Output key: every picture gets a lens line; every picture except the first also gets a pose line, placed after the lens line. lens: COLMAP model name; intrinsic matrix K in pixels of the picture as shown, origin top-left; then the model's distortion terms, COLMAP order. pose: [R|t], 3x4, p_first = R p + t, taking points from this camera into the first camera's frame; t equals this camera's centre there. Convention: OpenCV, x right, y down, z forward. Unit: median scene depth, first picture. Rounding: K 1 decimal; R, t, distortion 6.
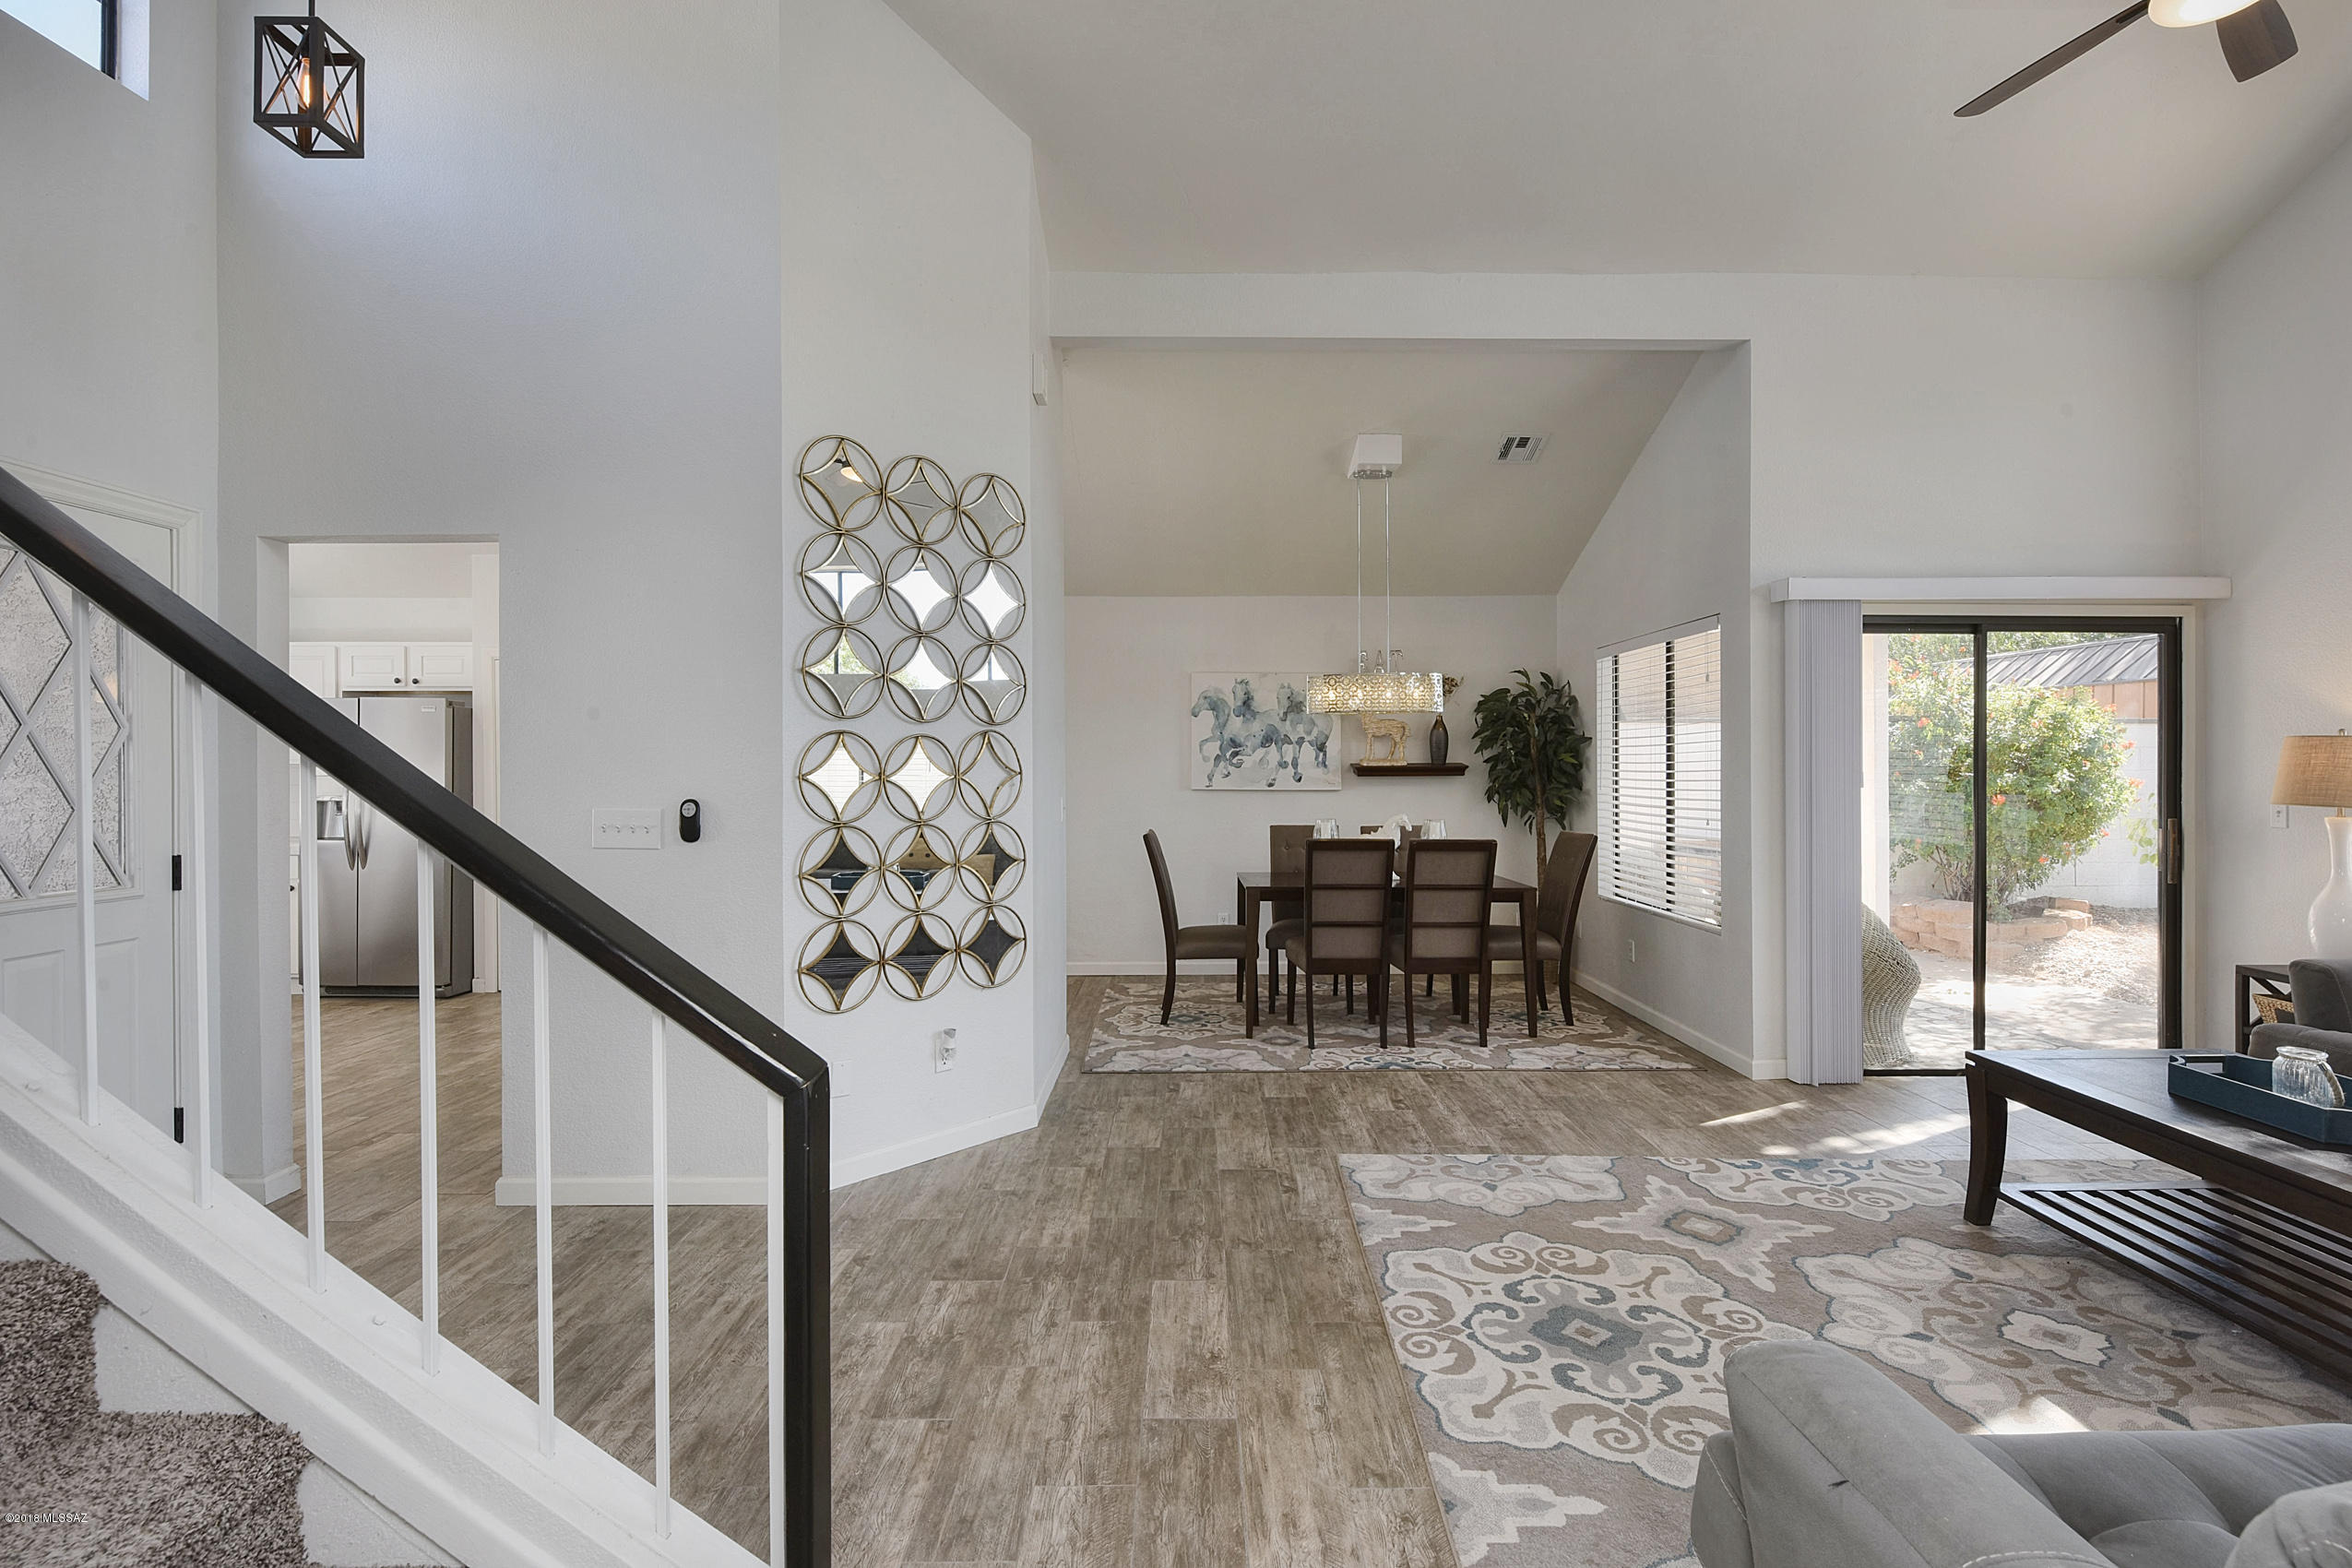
lens RADIAL K [[1034.2, 0, 1242.3], [0, 1034.2, 774.8], [0, 0, 1]] dist [0.001048, -0.010239]
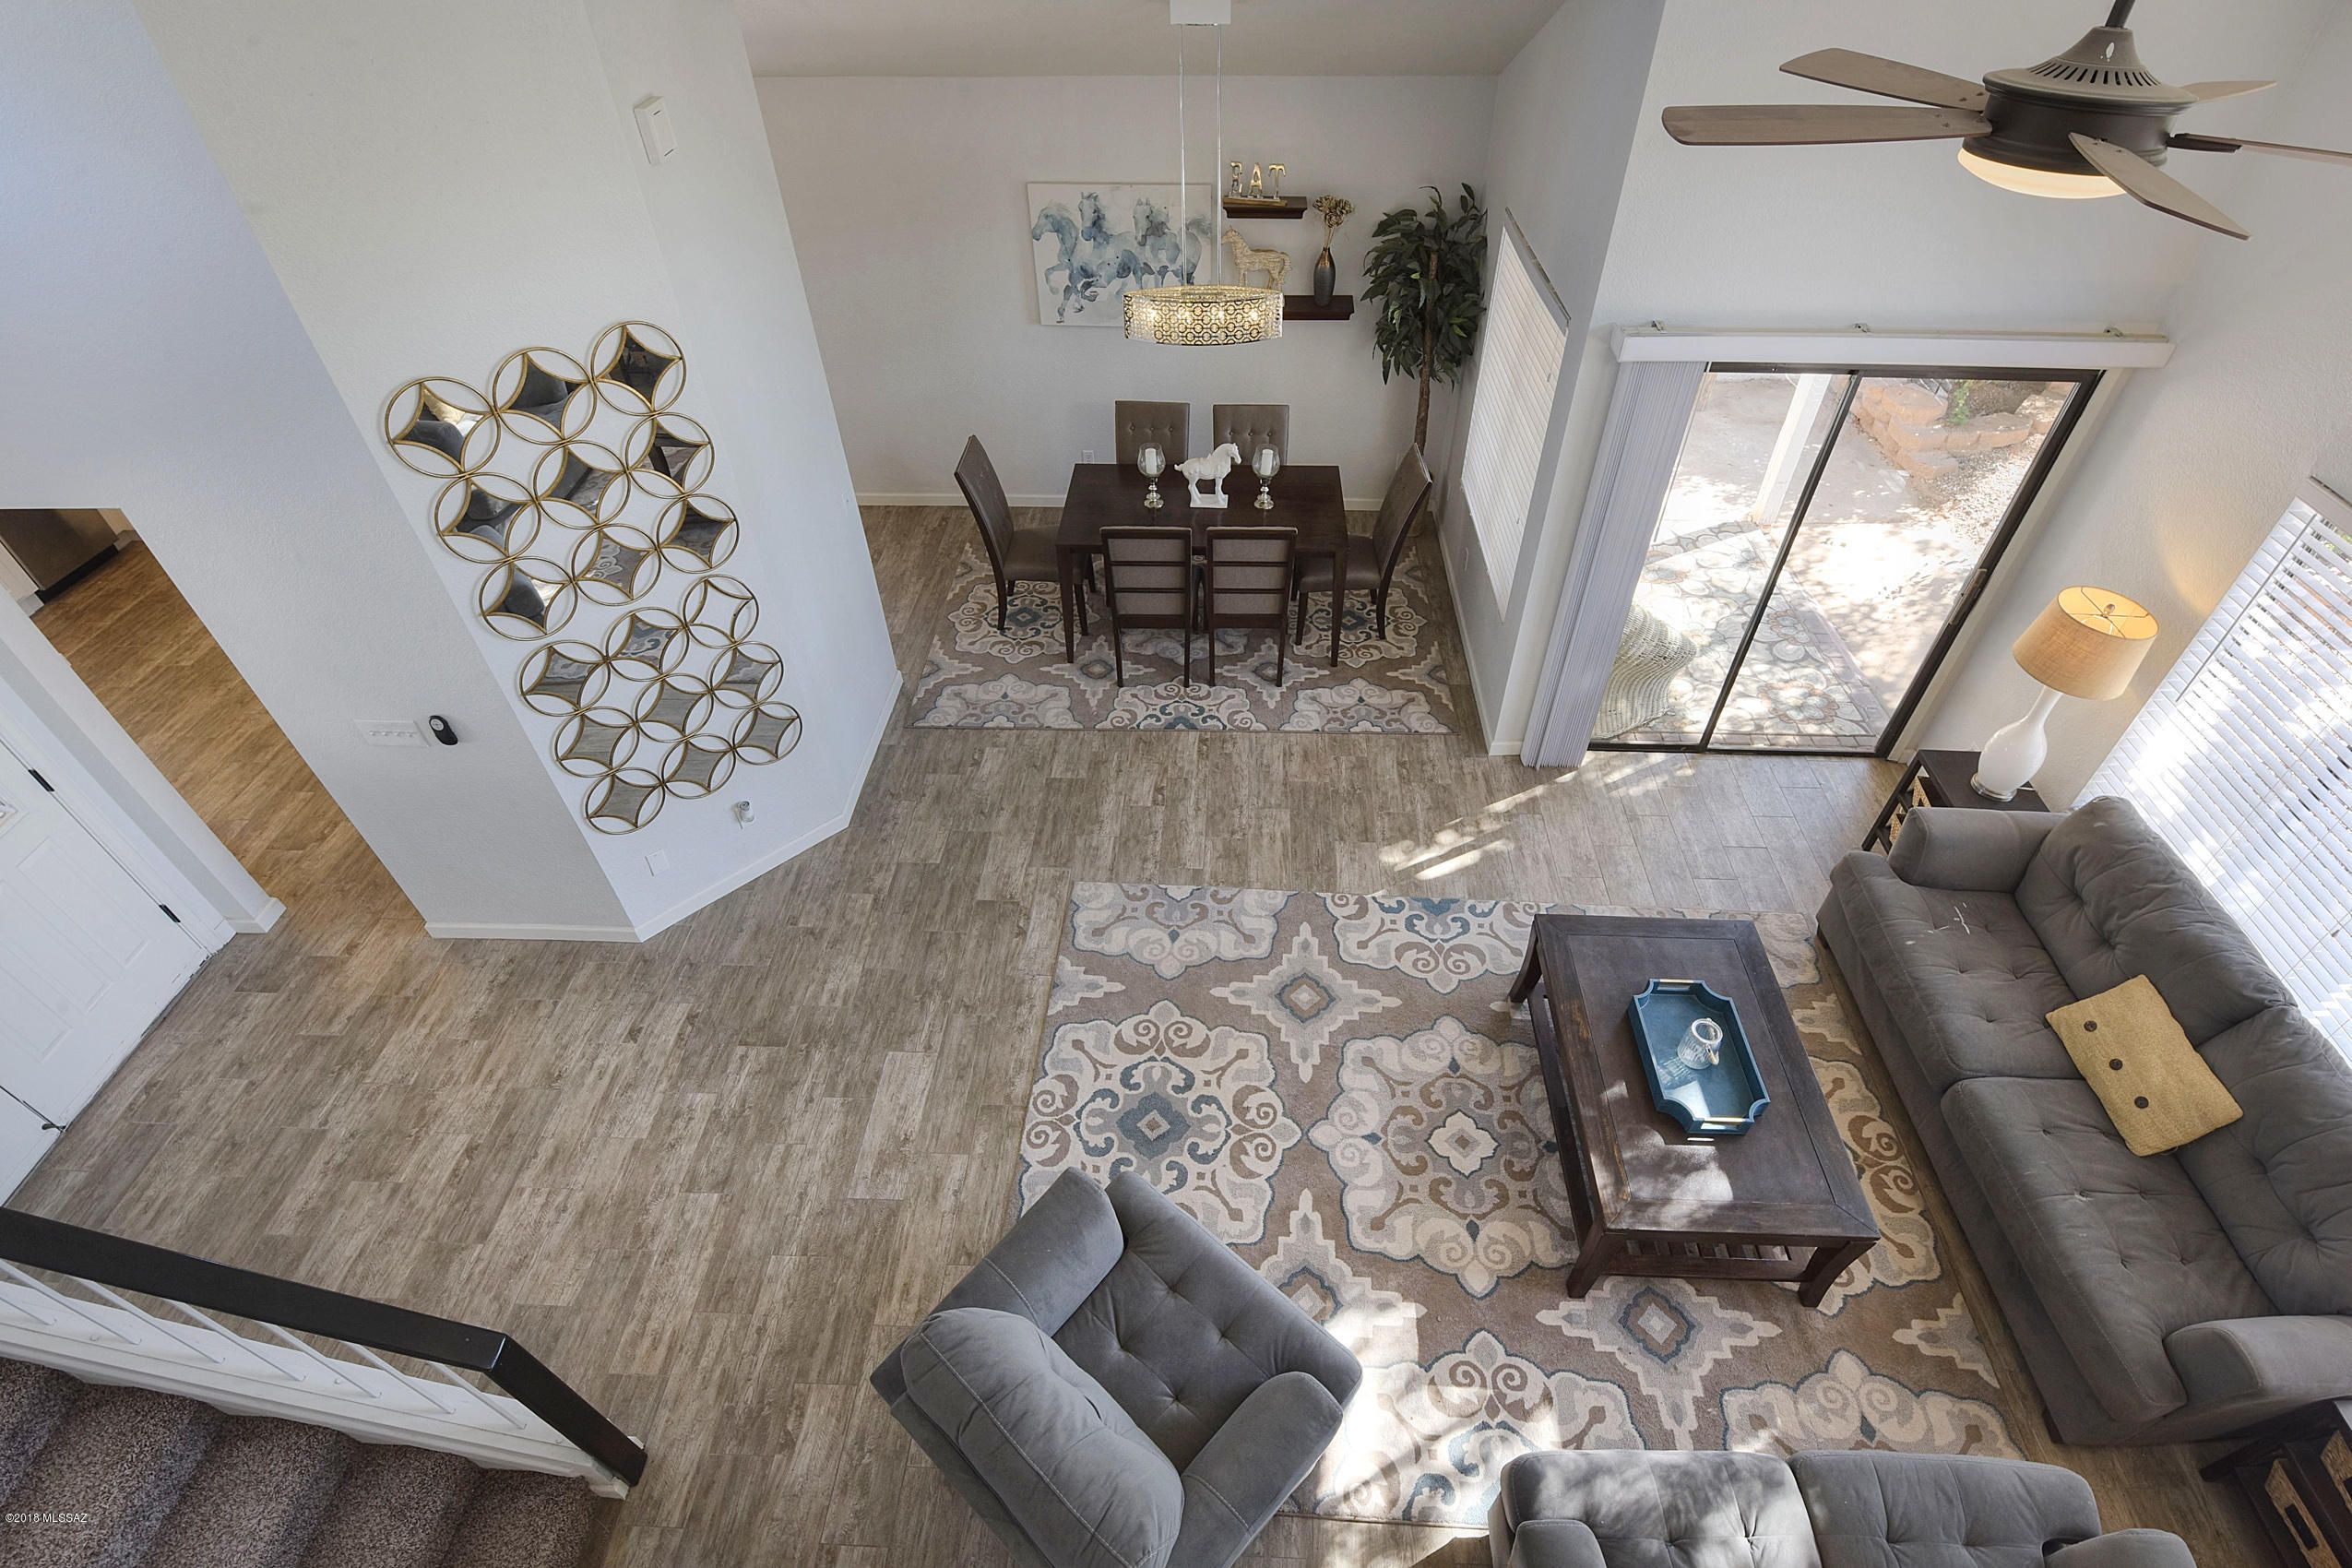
lens RADIAL K [[1083.6, 0, 1257.3], [0, 1083.6, 755.0], [0, 0, 1]] dist [-0.004632, -0.000287]
pose [[0.998292, 0.057887, -0.007825, 0.298803], [-0.037805, 0.742392, 0.668898, -0.614845], [0.044530, -0.667460, 0.743313, 0.108364]]
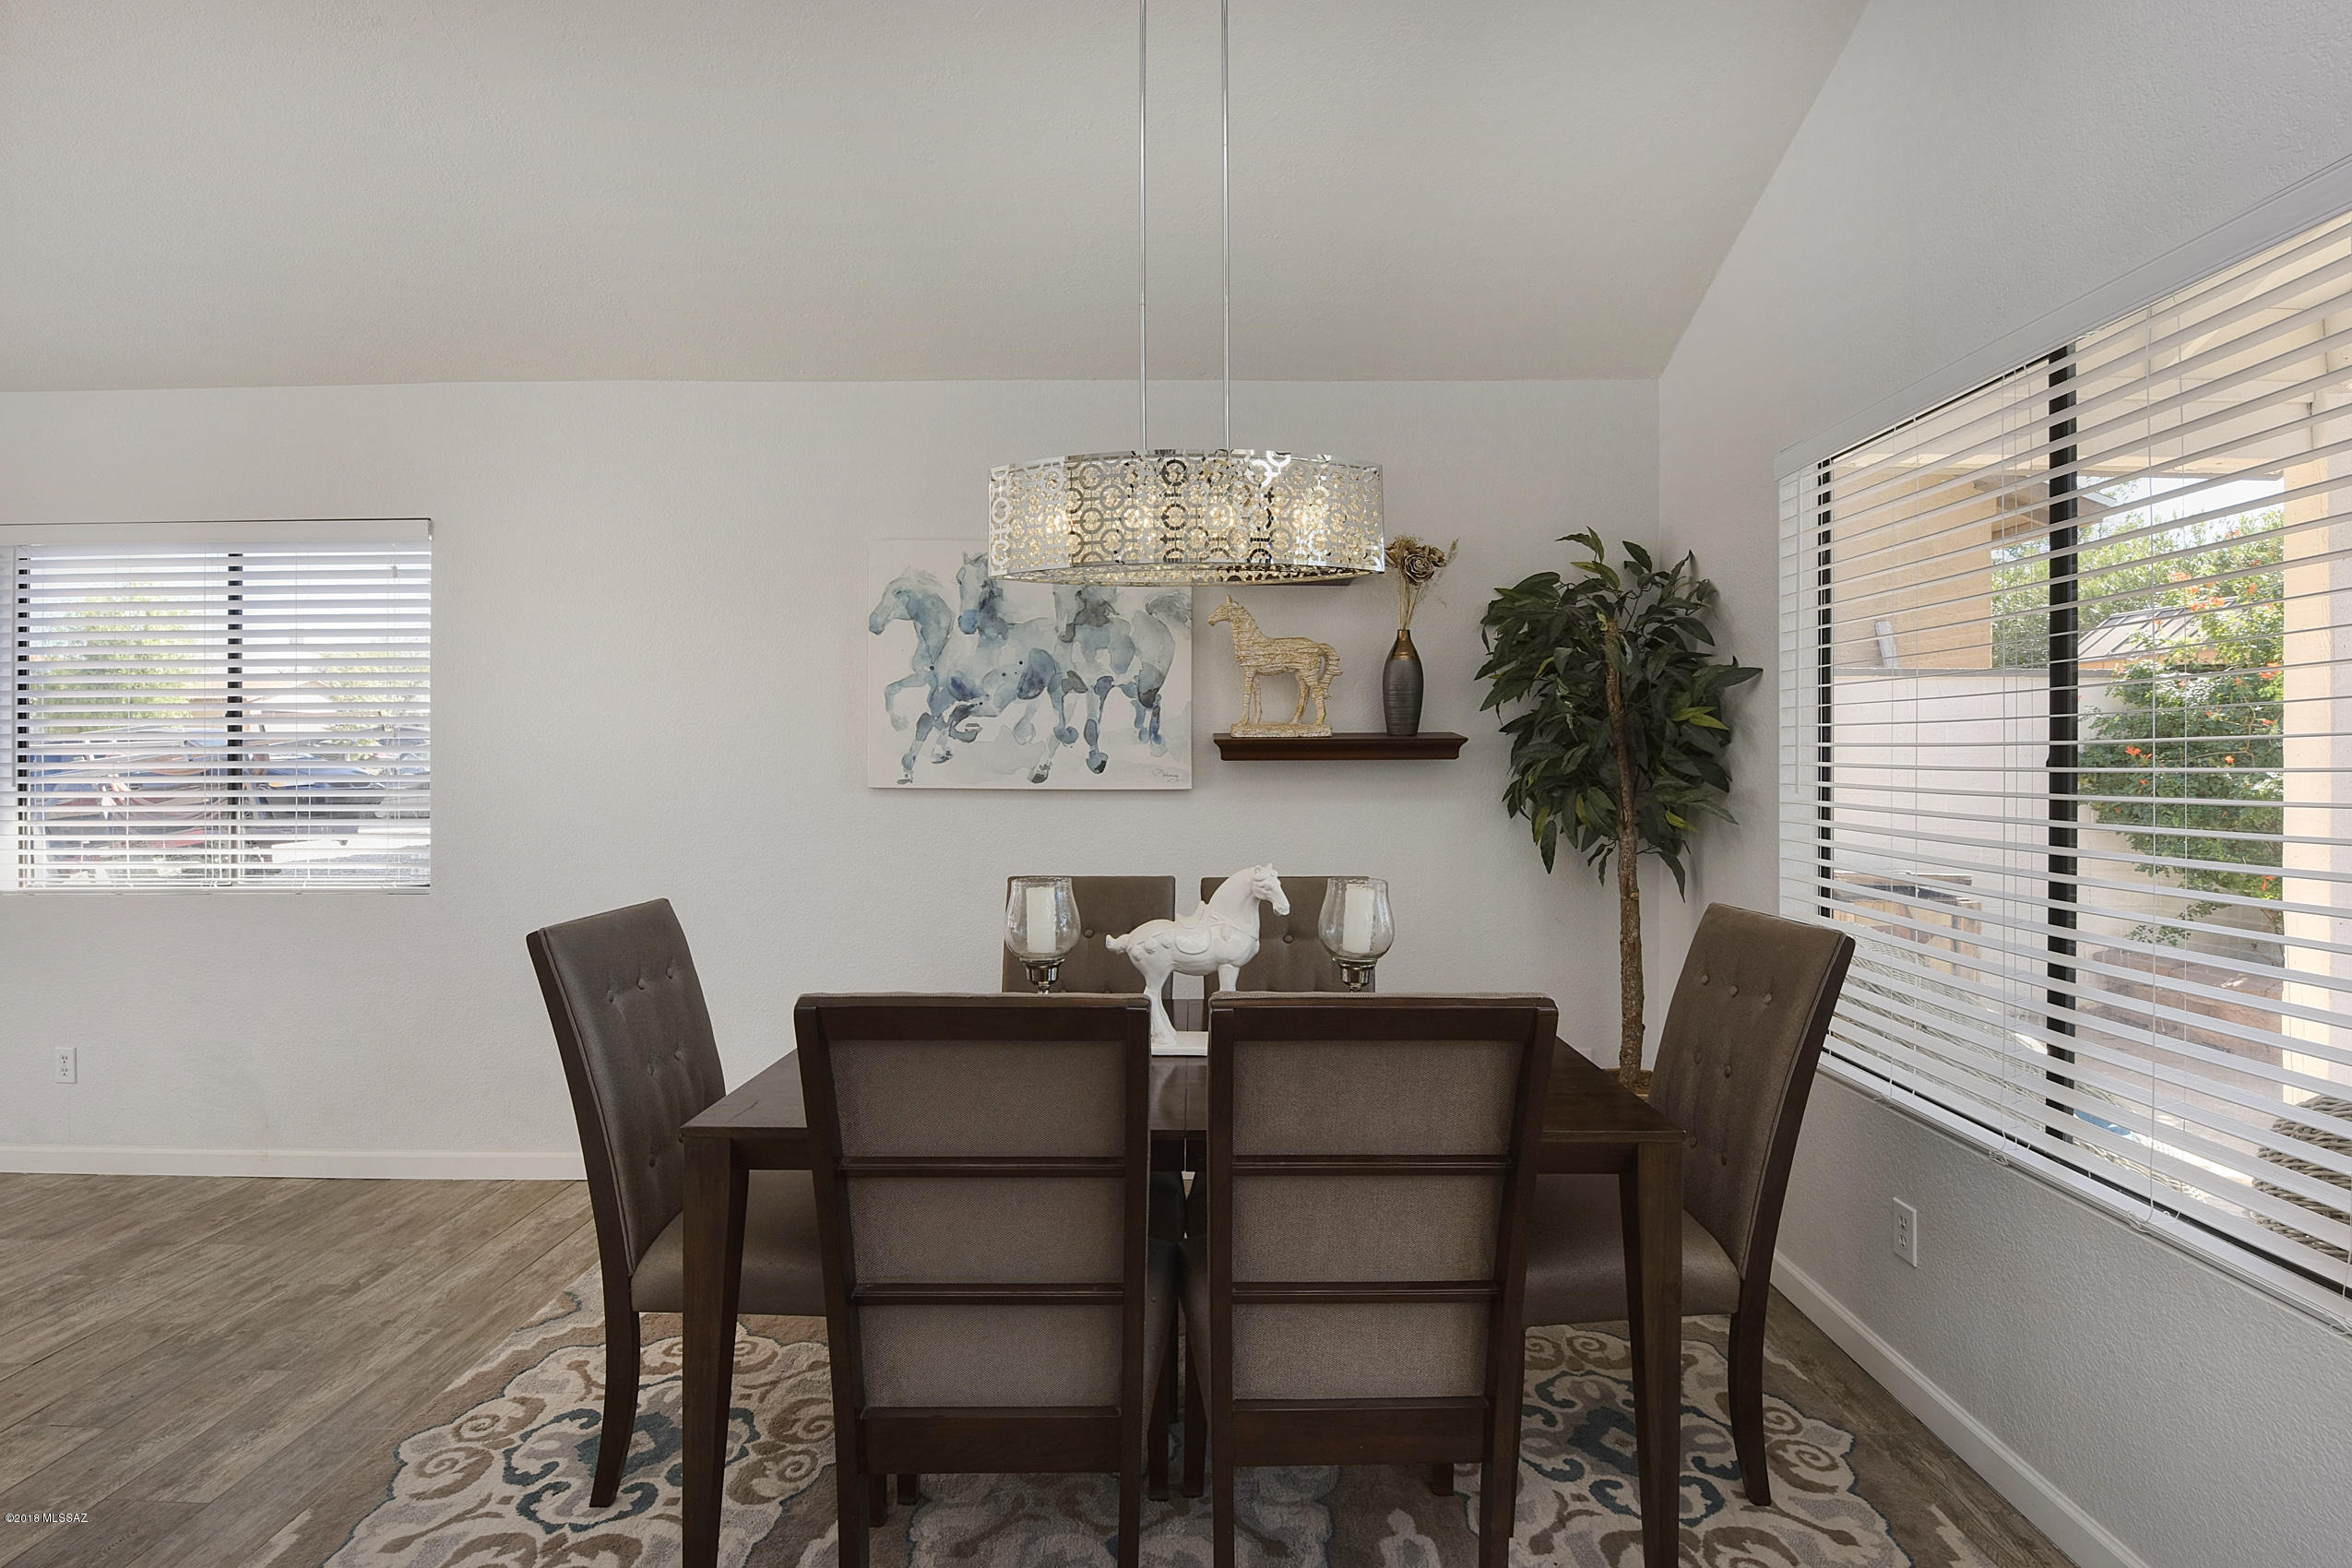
lens RADIAL K [[1030.9, 0, 1183.0], [0, 1030.9, 766.5], [0, 0, 1]] dist [0.000655, -0.009846]
pose [[0.997725, 0.001094, -0.067409, 0.223203], [-0.001471, 0.999984, -0.005543, 0.012043], [0.067402, 0.005629, 0.997710, 0.967745]]
